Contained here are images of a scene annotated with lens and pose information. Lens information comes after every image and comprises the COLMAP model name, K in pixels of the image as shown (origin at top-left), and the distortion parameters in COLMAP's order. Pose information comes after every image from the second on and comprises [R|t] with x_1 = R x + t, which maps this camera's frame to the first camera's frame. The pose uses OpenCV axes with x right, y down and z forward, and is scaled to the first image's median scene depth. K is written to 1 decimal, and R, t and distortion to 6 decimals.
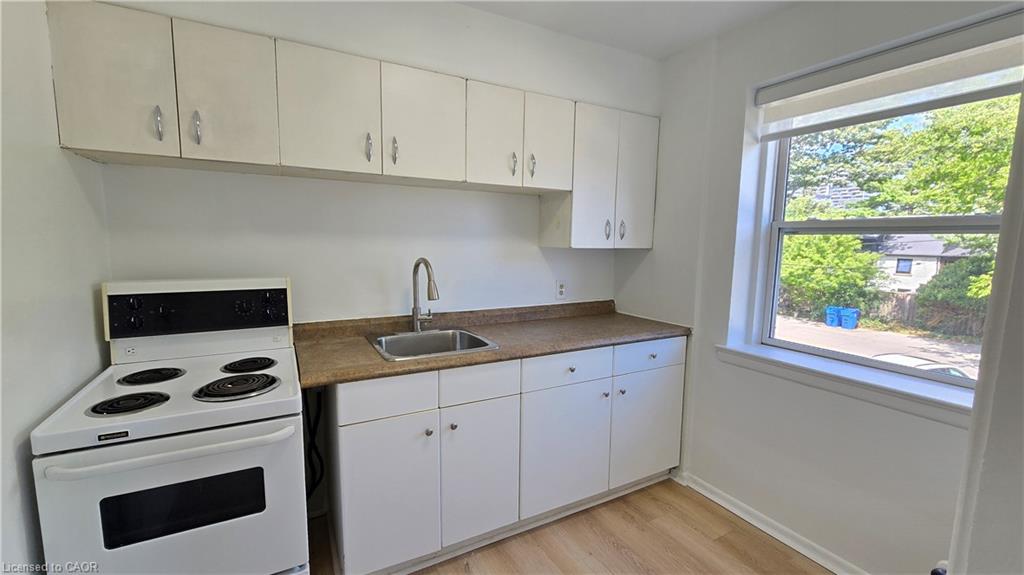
lens RADIAL K [[404.0, 0, 512.0], [0, 404.0, 287.5], [0, 0, 1]] dist [-0.000205, 0.000023]
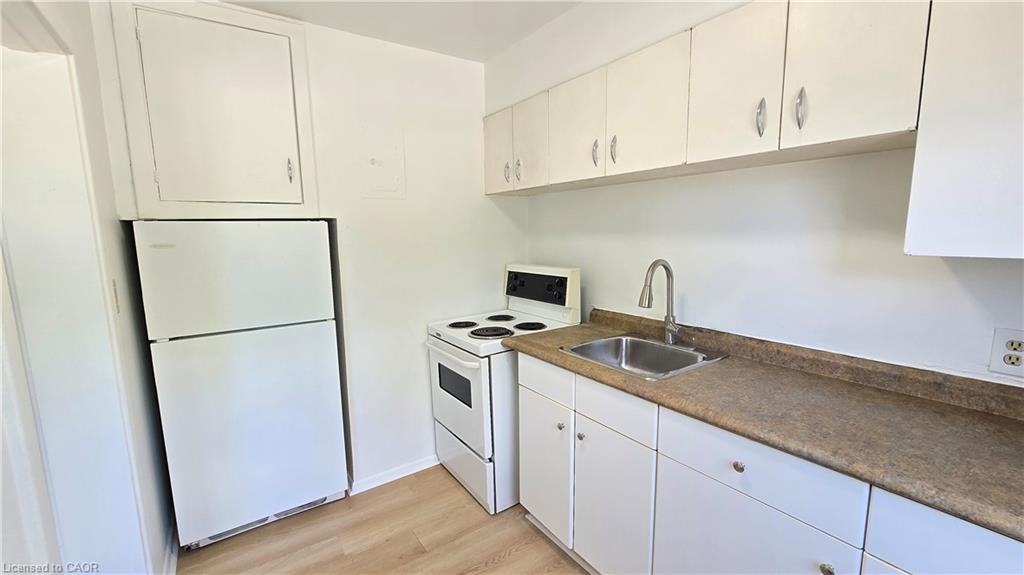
lens RADIAL K [[427.2, 0, 507.5], [0, 427.2, 289.4], [0, 0, 1]] dist [0.019135, 0.000163]
pose [[0.126070, 0.121533, -0.984549, 0.656517], [-0.090759, 0.989718, 0.110550, -0.081340], [0.987861, 0.075419, 0.135804, 0.548862]]
